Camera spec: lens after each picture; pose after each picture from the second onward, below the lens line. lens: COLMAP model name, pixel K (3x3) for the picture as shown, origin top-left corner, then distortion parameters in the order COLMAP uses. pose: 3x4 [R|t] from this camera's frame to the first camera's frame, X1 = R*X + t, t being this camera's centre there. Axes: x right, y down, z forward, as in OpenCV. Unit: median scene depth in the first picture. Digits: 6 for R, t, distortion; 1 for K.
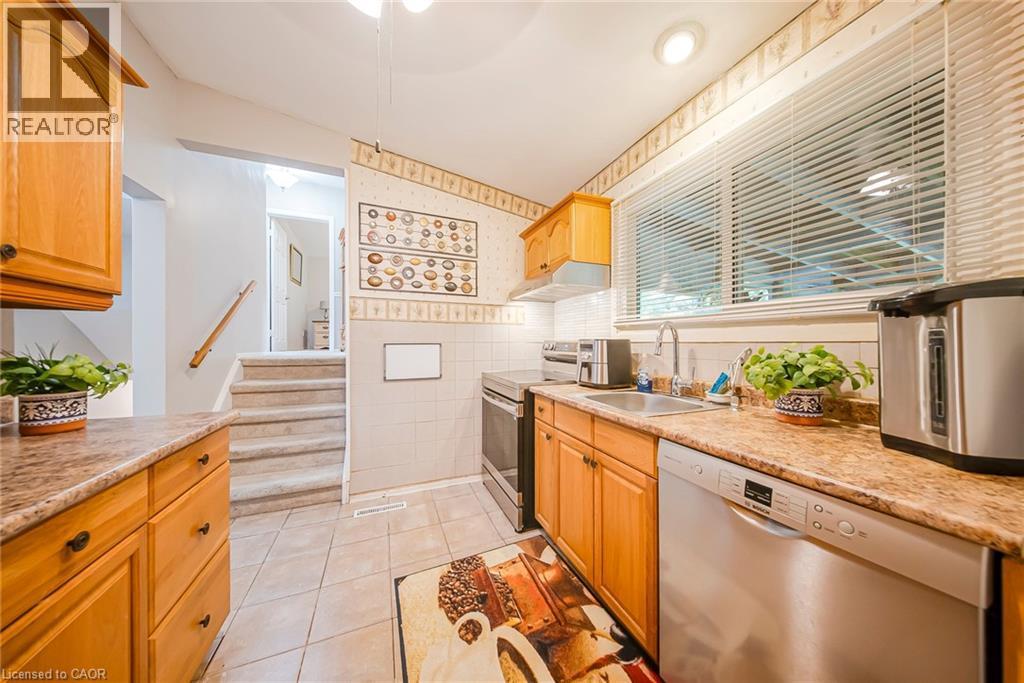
lens RADIAL K [[309.6, 0, 515.5], [0, 309.6, 341.4], [0, 0, 1]] dist [0.000835, 0.000005]
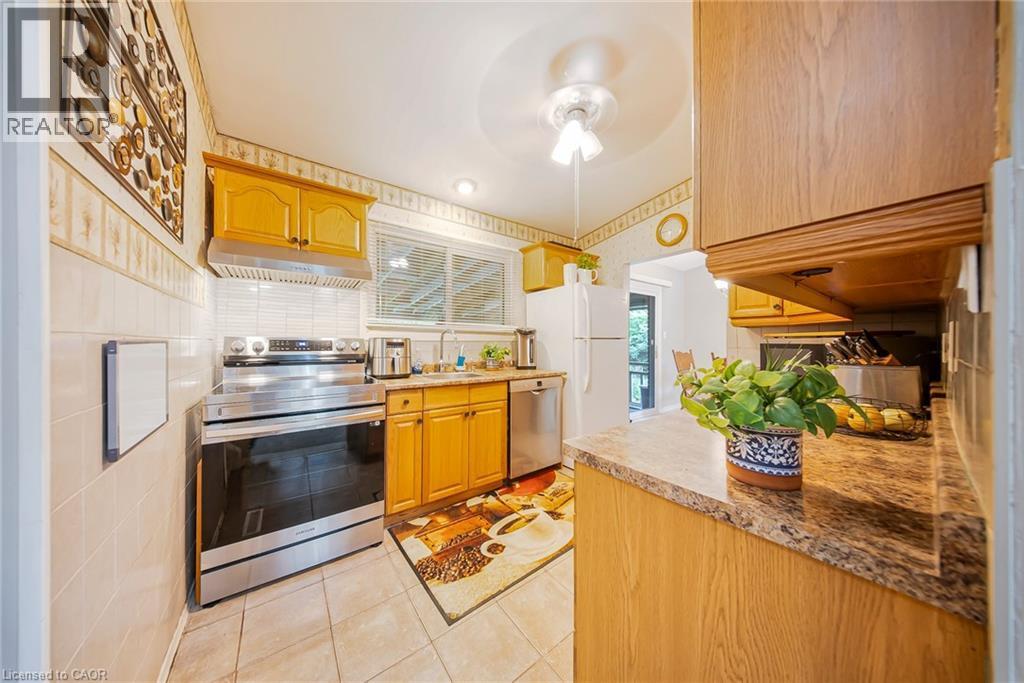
lens RADIAL K [[309.6, 0, 516.8], [0, 309.6, 342.2], [0, 0, 1]] dist [0.000835, 0.000005]
pose [[-0.258089, 0.003442, 0.966115, -1.415827], [-0.002511, 0.999988, -0.004234, 0.016733], [-0.966118, -0.003519, -0.258077, 1.192291]]
